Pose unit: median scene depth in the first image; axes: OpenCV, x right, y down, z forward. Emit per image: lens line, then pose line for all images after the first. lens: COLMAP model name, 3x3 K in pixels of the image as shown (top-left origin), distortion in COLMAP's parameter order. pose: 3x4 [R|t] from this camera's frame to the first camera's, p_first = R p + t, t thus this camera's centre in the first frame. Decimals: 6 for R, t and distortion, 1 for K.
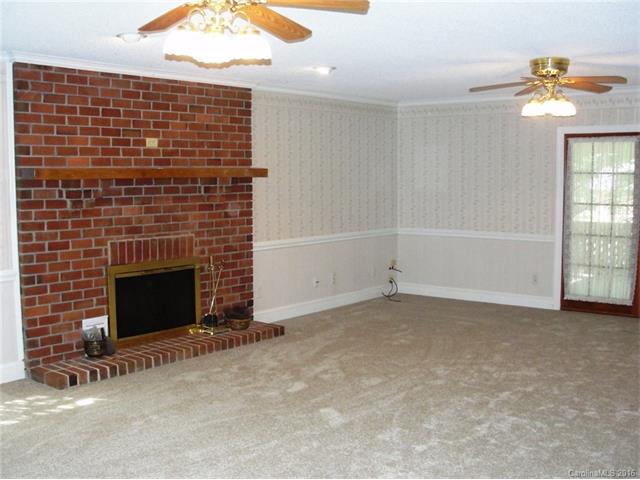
lens RADIAL K [[725.5, 0, 320.0], [0, 725.5, 240.0], [0, 0, 1]] dist [-0.215132, 0.002455]
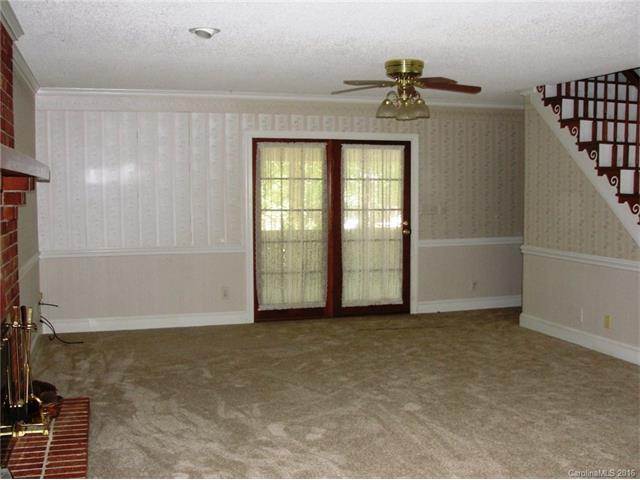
lens RADIAL K [[725.5, 0, 320.0], [0, 725.5, 240.0], [0, 0, 1]] dist [-0.215132, 0.002455]
pose [[0.541745, -0.050208, 0.839042, -0.449125], [0.065211, 0.997716, 0.017599, -0.024660], [-0.838009, 0.045181, 0.543782, 0.414394]]
